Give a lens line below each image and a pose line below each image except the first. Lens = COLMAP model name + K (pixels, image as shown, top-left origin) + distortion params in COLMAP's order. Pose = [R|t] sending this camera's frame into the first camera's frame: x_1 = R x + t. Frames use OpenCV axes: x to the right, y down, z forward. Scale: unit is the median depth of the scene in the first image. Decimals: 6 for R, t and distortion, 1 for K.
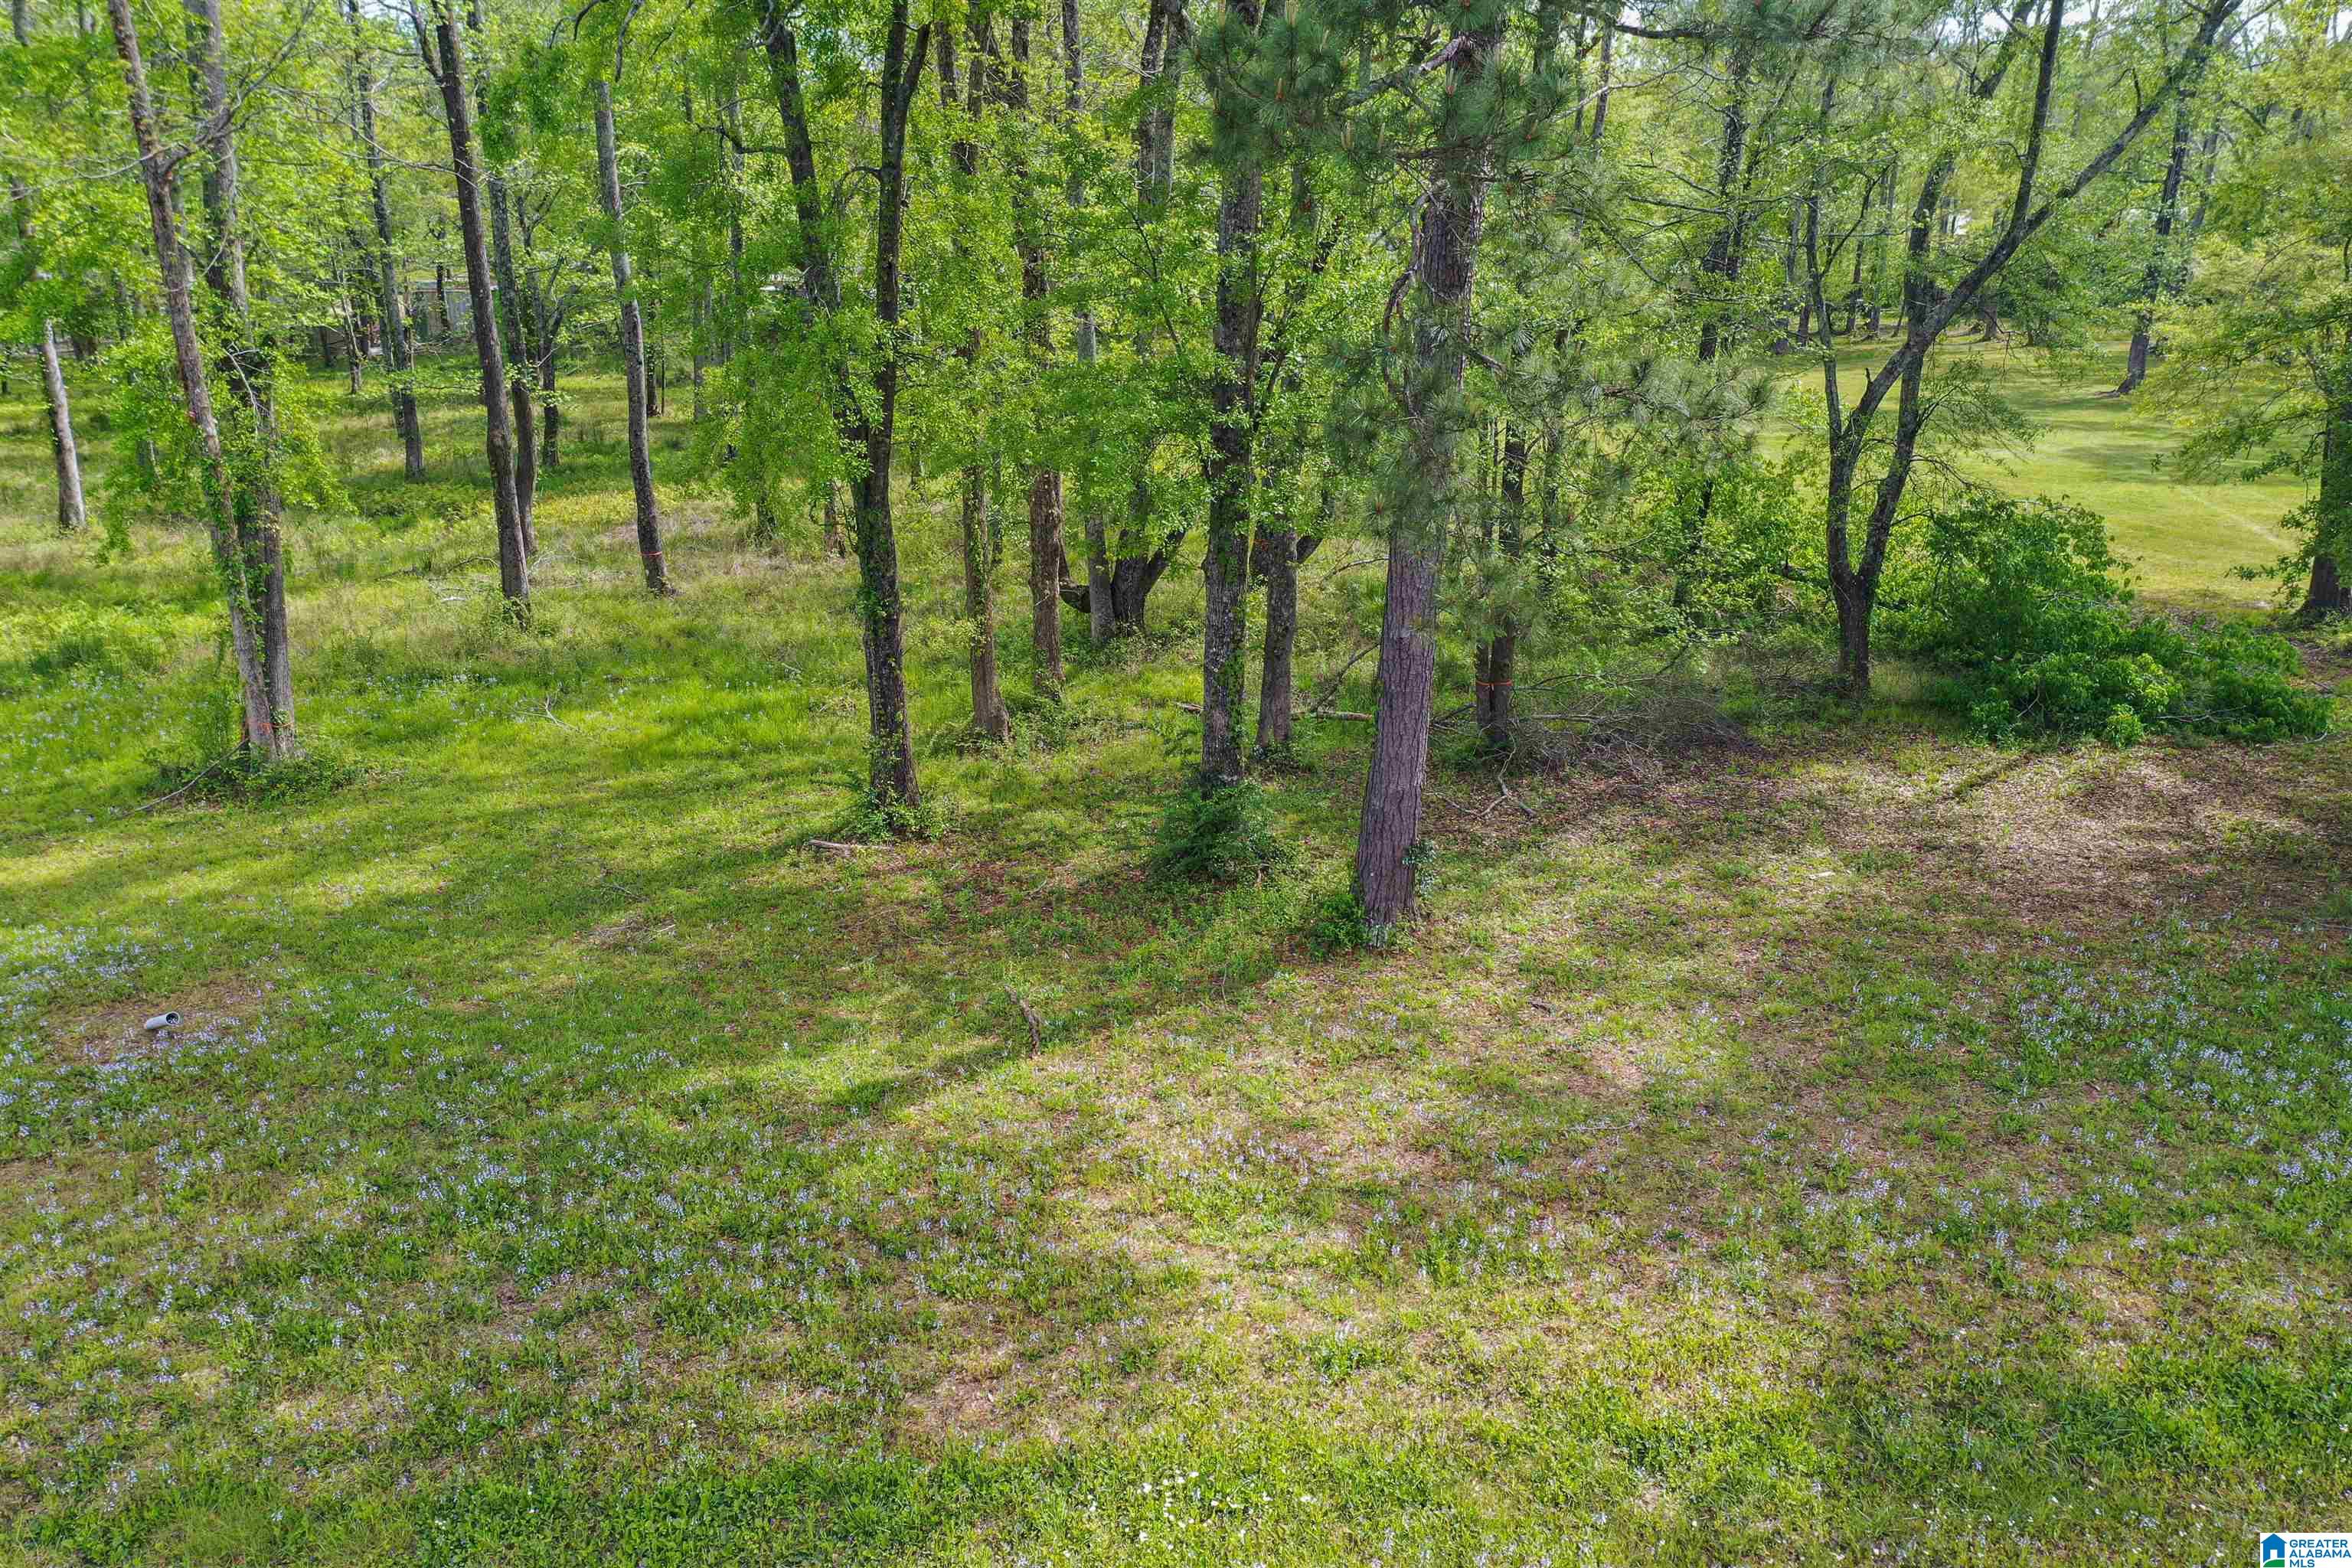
lens RADIAL K [[1843.4, 0, 1172.6], [0, 1843.4, 779.8], [0, 0, 1]] dist [0.013882, -0.008140]
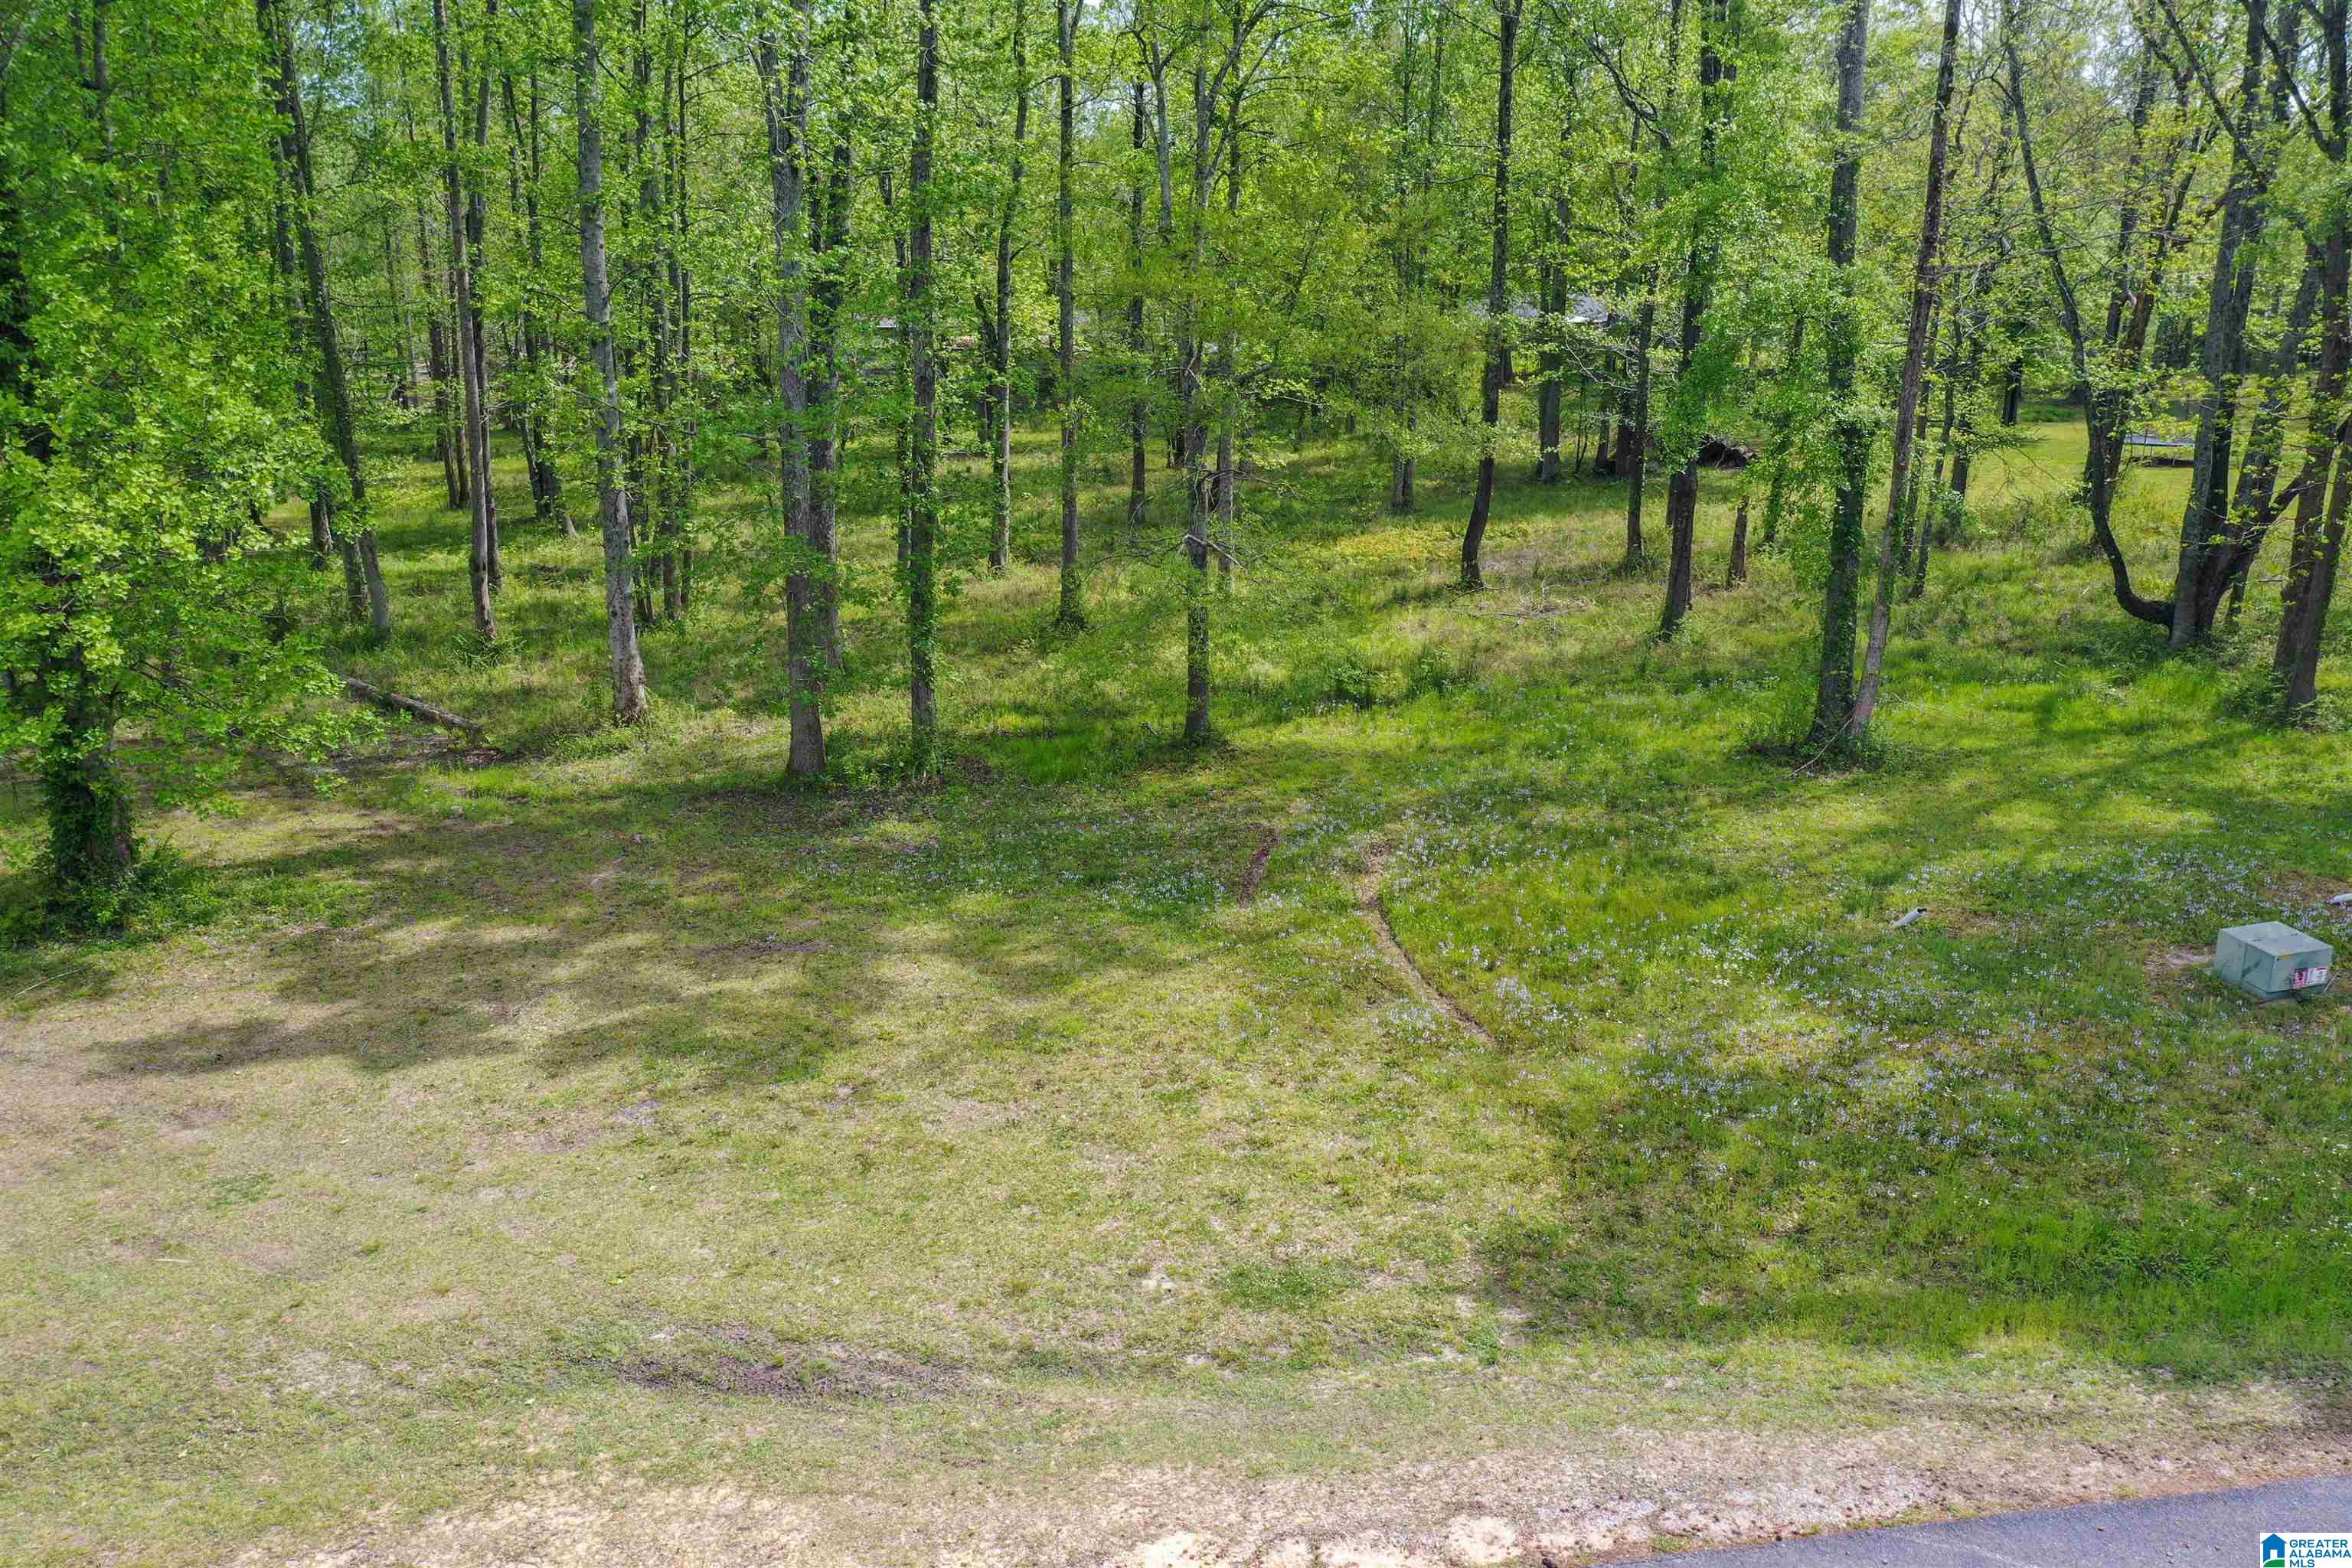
lens RADIAL K [[1843.4, 0, 1188.7], [0, 1843.4, 788.9], [0, 0, 1]] dist [0.013882, -0.008140]
pose [[0.998975, -0.011480, 0.043783, -1.024524], [0.012241, 0.999778, -0.017157, 0.039878], [-0.043576, 0.017675, 0.998894, -0.258317]]
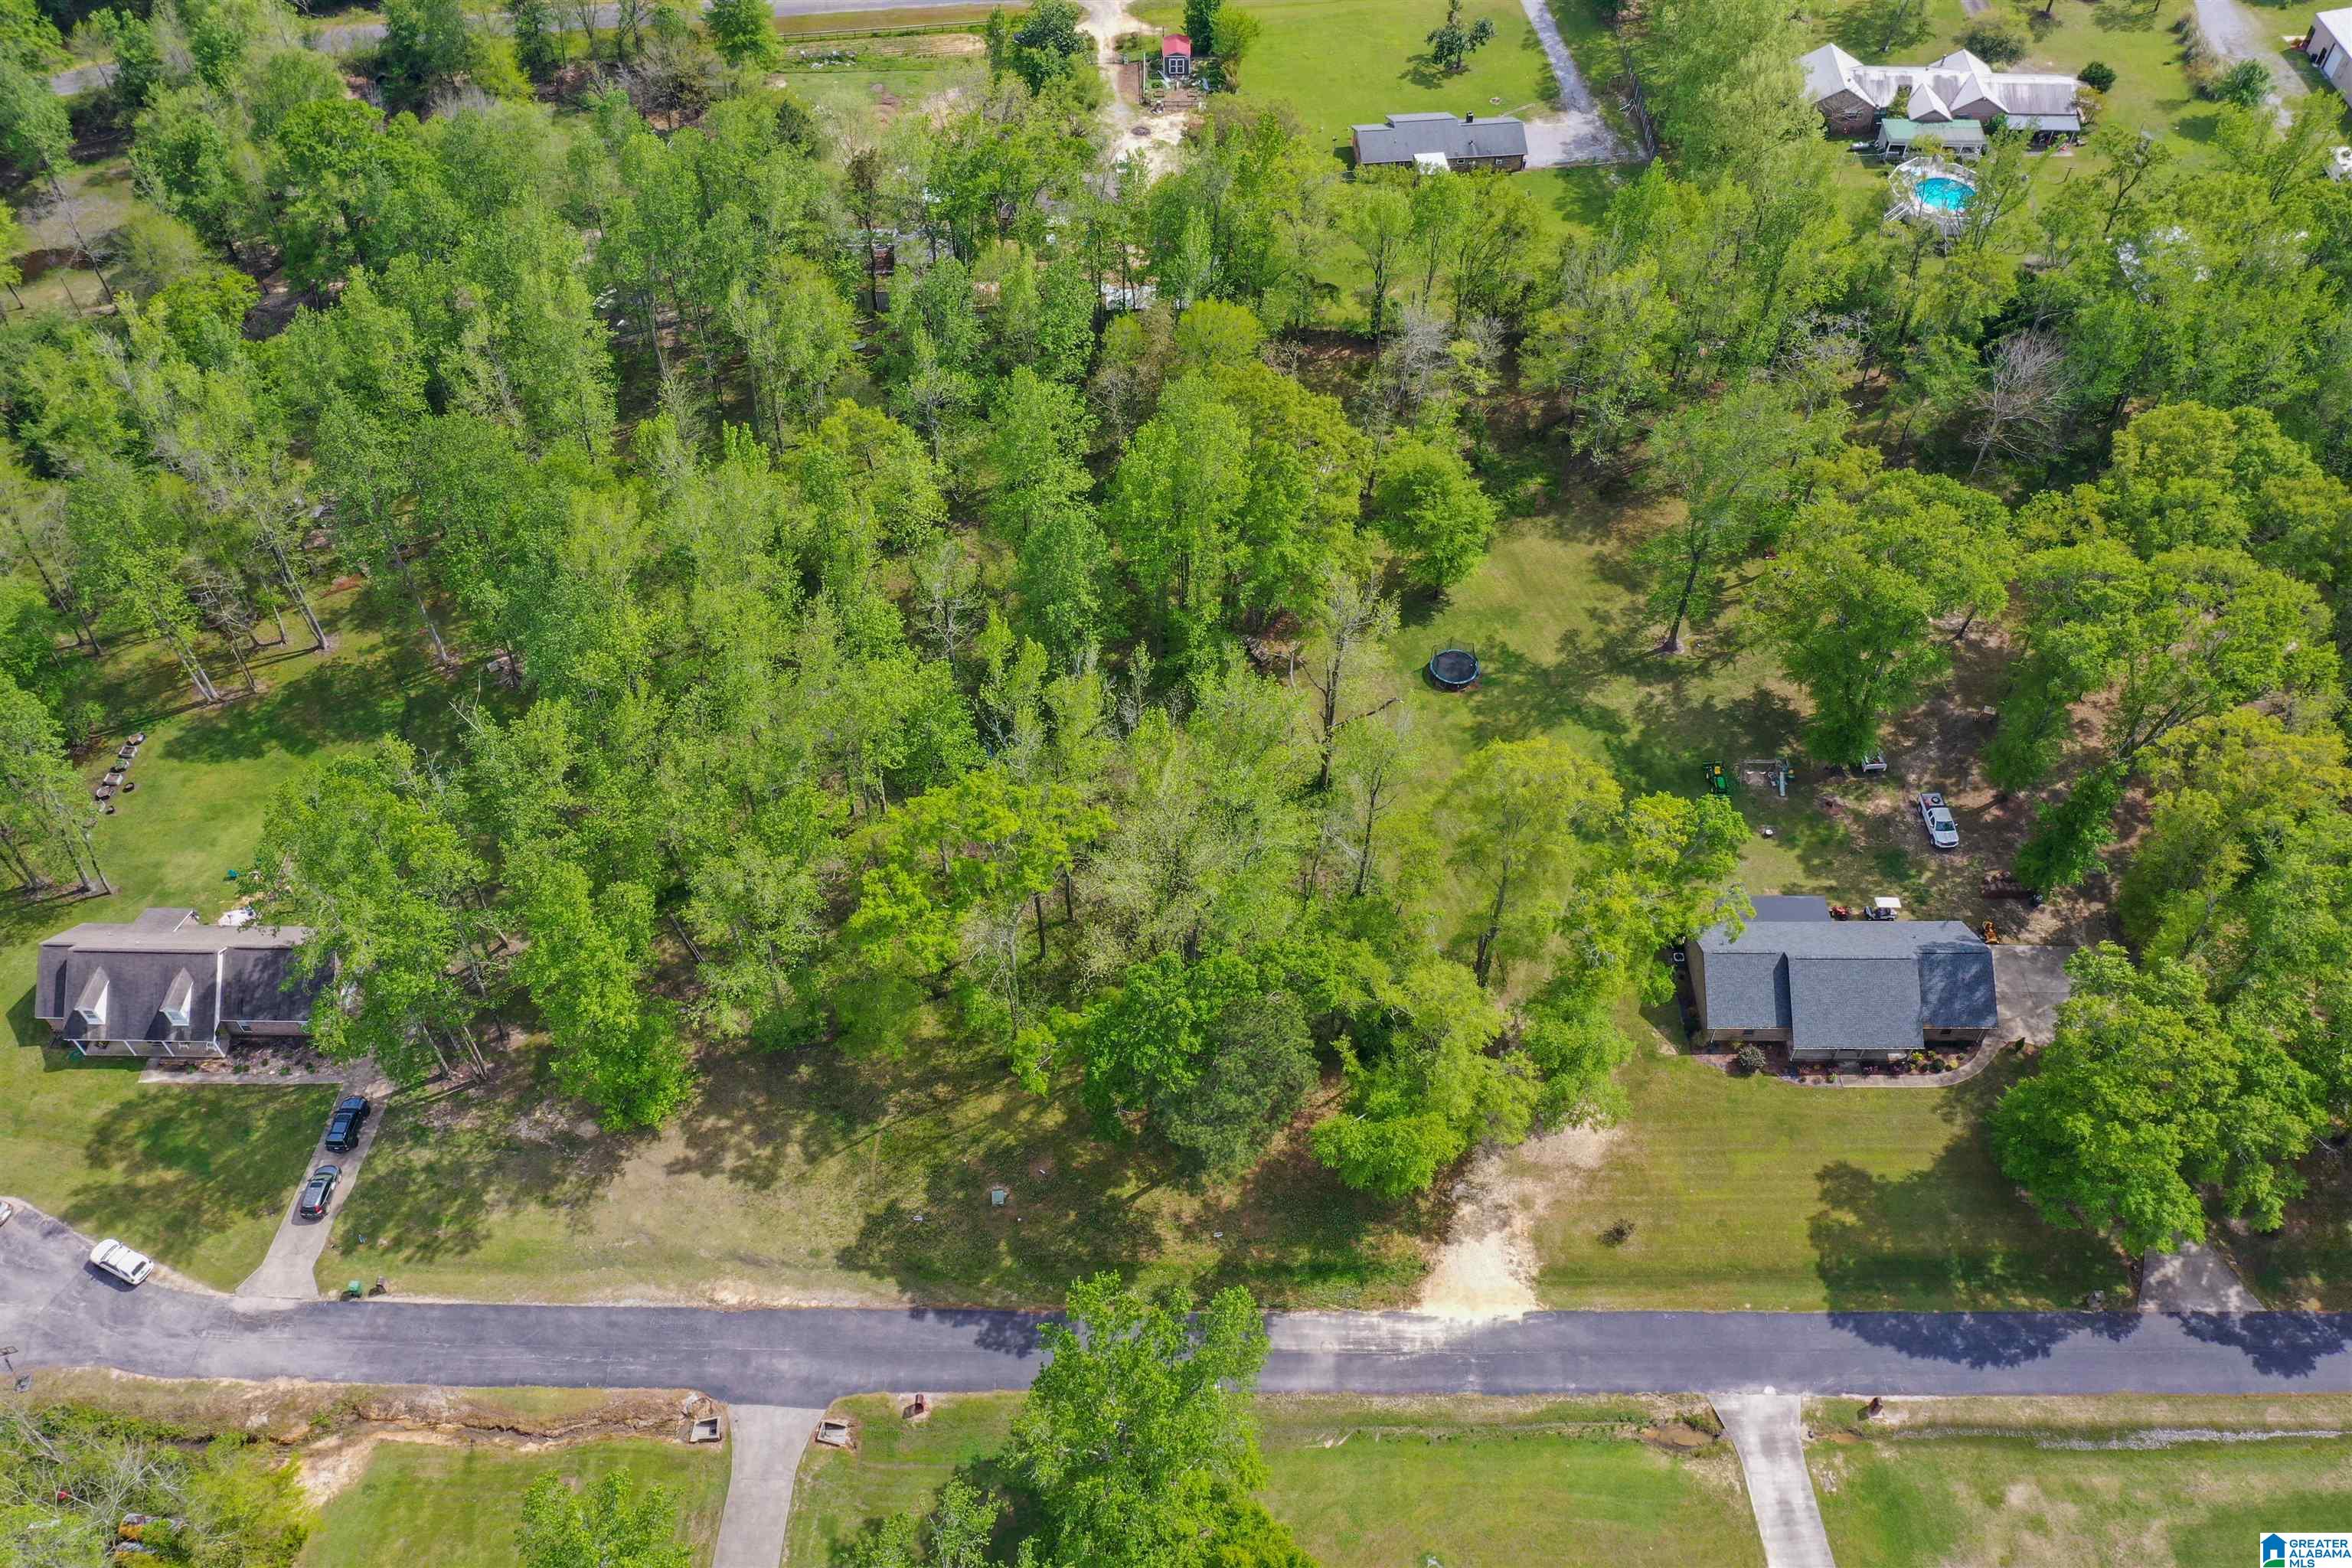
lens RADIAL K [[1843.4, 0, 1176.3], [0, 1843.4, 782.7], [0, 0, 1]] dist [0.013882, -0.008140]
pose [[0.992063, 0.085995, -0.091736, 0.401030], [-0.026917, 0.857898, 0.513114, -3.611165], [0.122825, -0.506572, 0.853404, -3.235852]]
